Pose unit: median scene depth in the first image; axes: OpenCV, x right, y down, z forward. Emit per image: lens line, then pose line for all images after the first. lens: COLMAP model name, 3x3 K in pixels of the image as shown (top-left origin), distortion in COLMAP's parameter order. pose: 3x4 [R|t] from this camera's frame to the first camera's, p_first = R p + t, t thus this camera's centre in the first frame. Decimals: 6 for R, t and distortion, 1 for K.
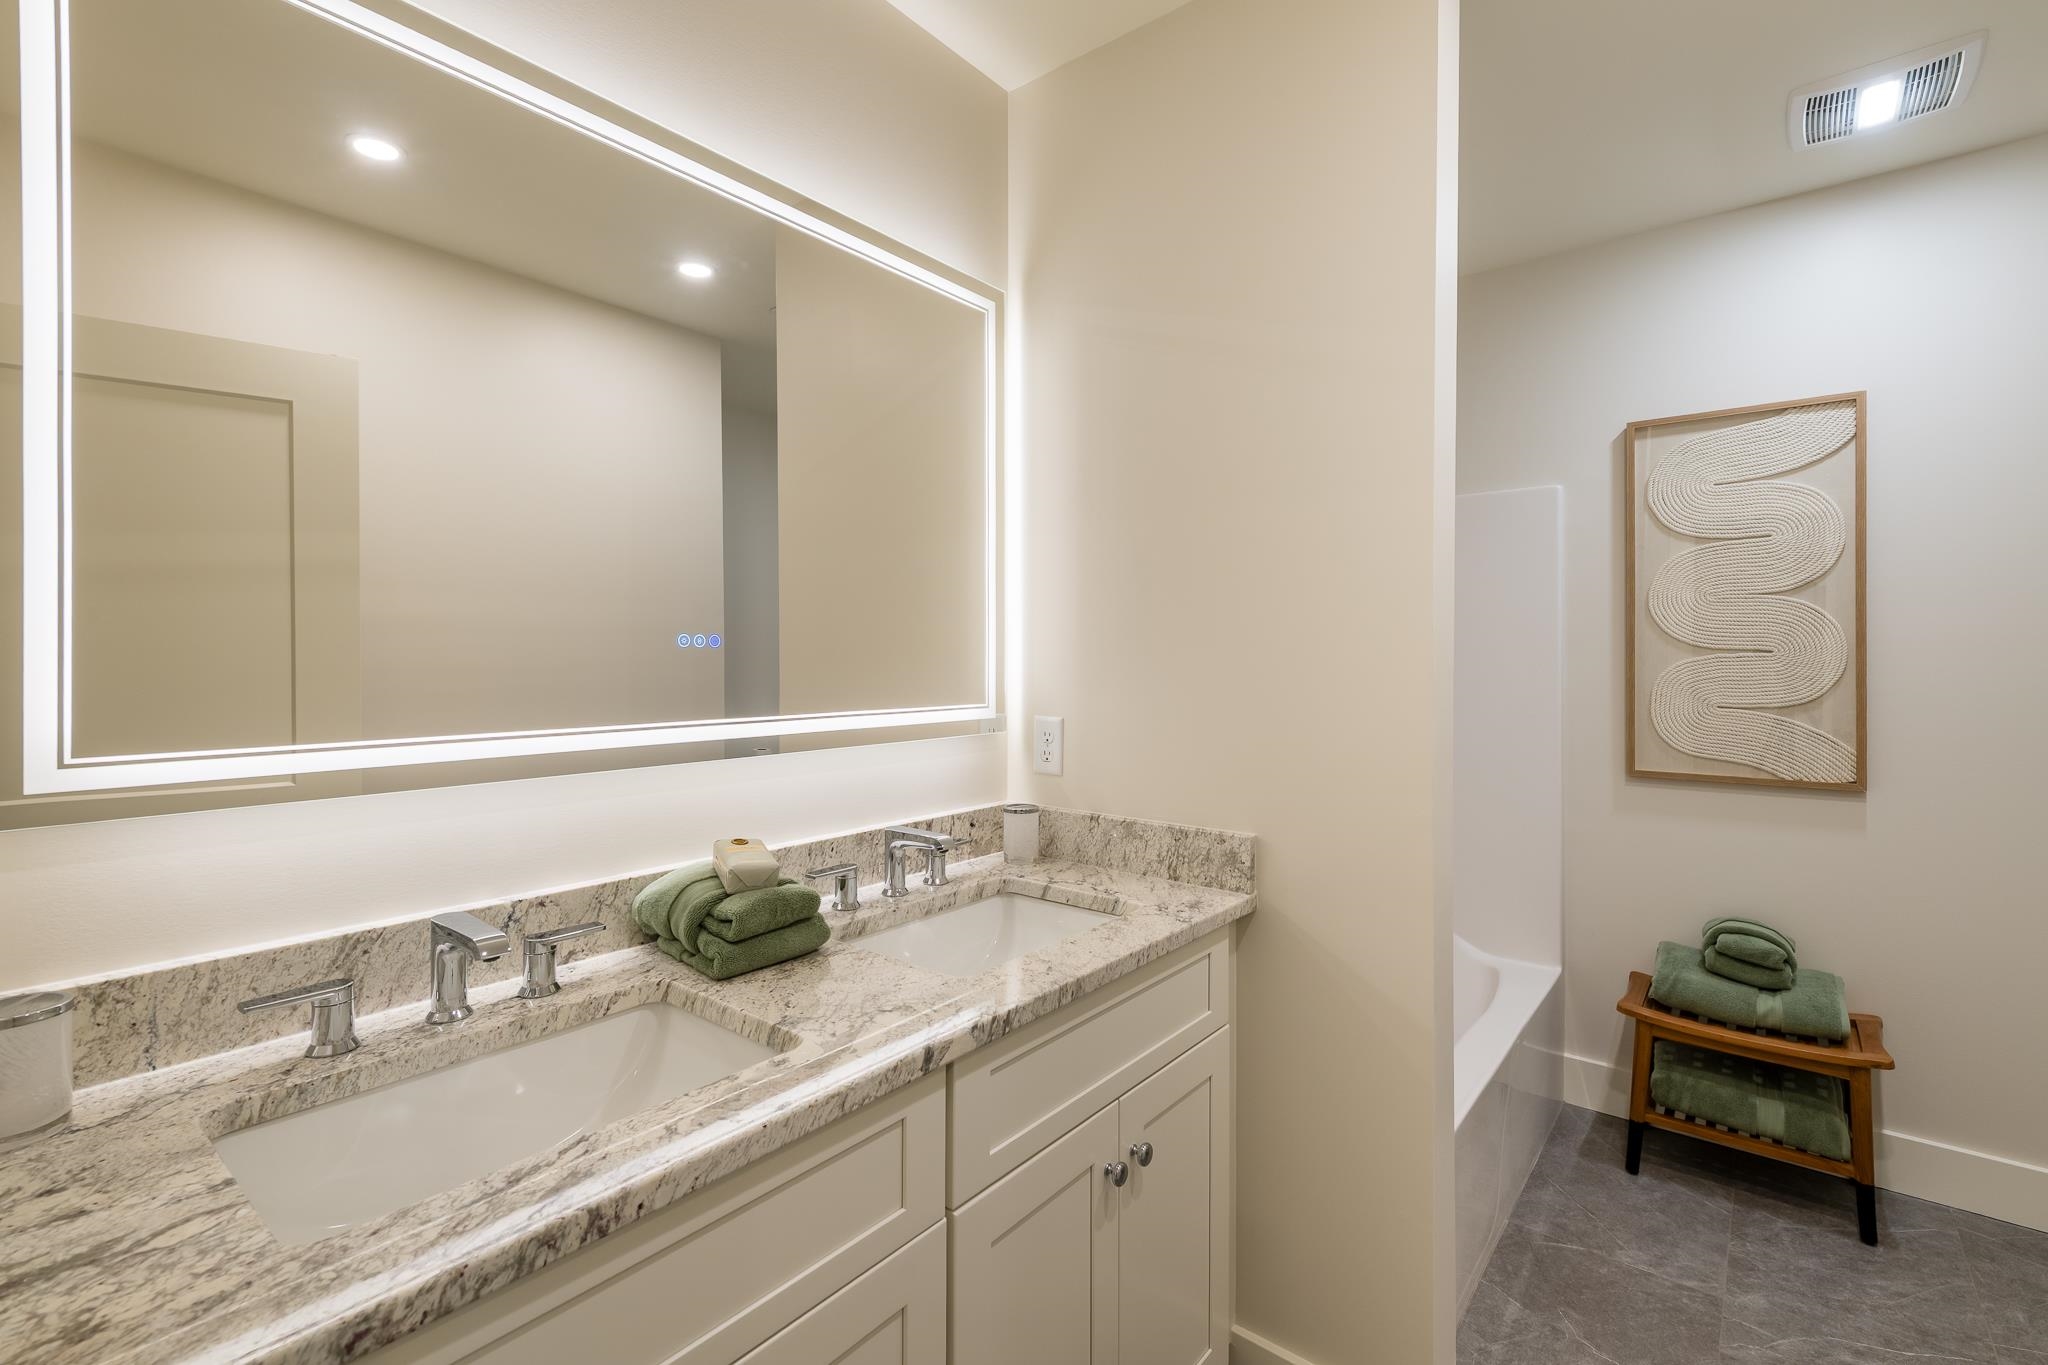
lens RADIAL K [[928.1, 0, 1012.5], [0, 928.1, 654.2], [0, 0, 1]] dist [0.020294, -0.000006]
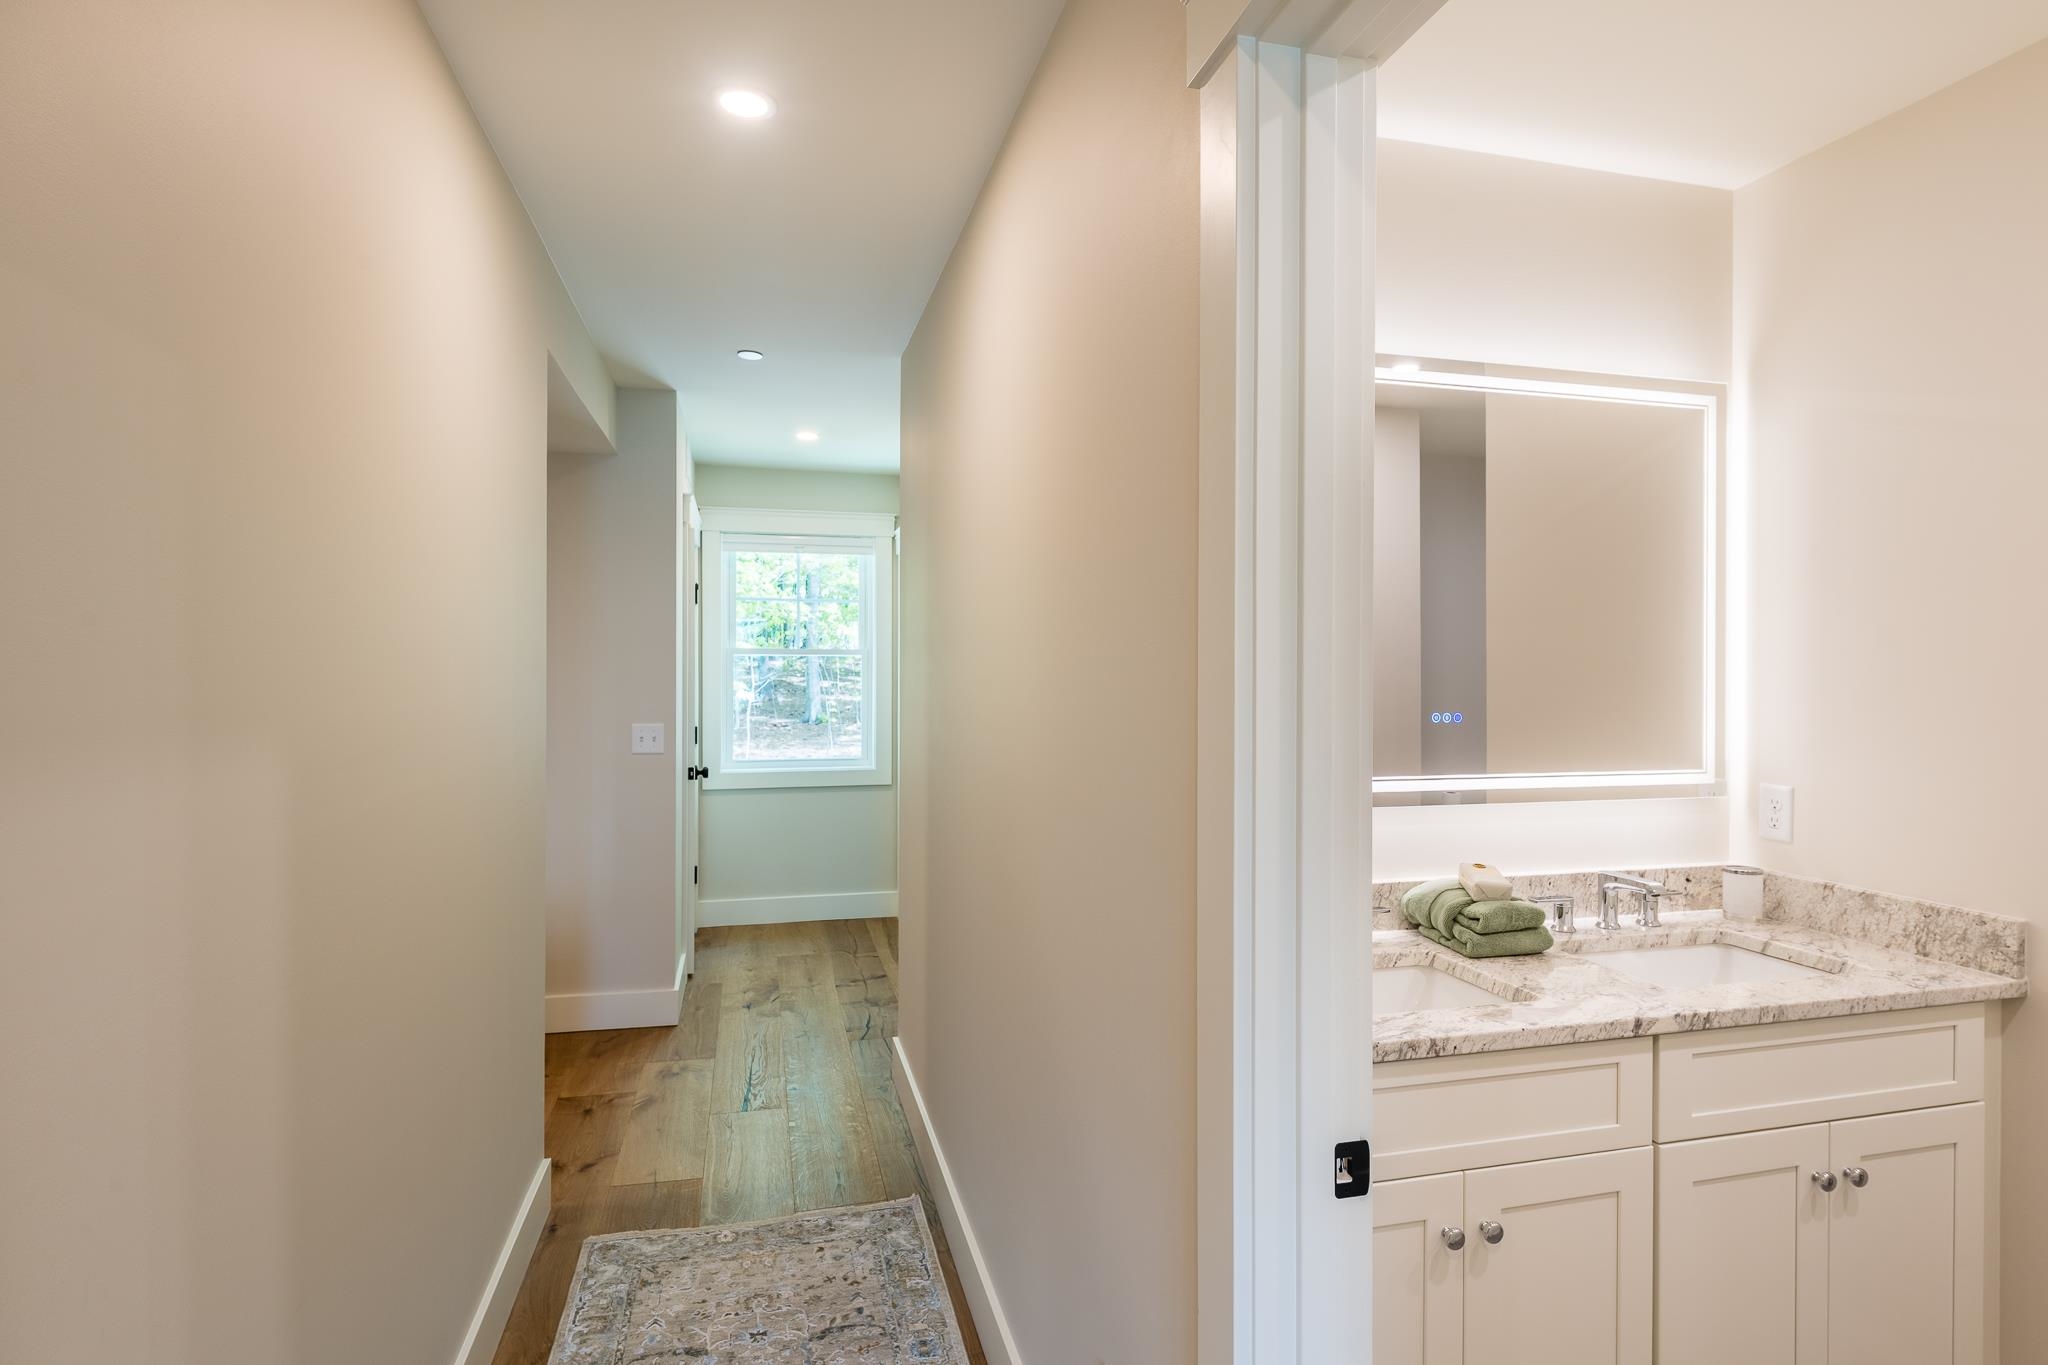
lens RADIAL K [[1030.0, 0, 1024.0], [0, 1030.0, 682.5], [0, 0, 1]] dist [0.001408, 0.000179]
pose [[0.805408, 0.004605, -0.592703, 0.054453], [-0.002175, 0.999986, 0.004815, -0.063026], [0.592717, -0.002589, 0.805407, -0.527416]]
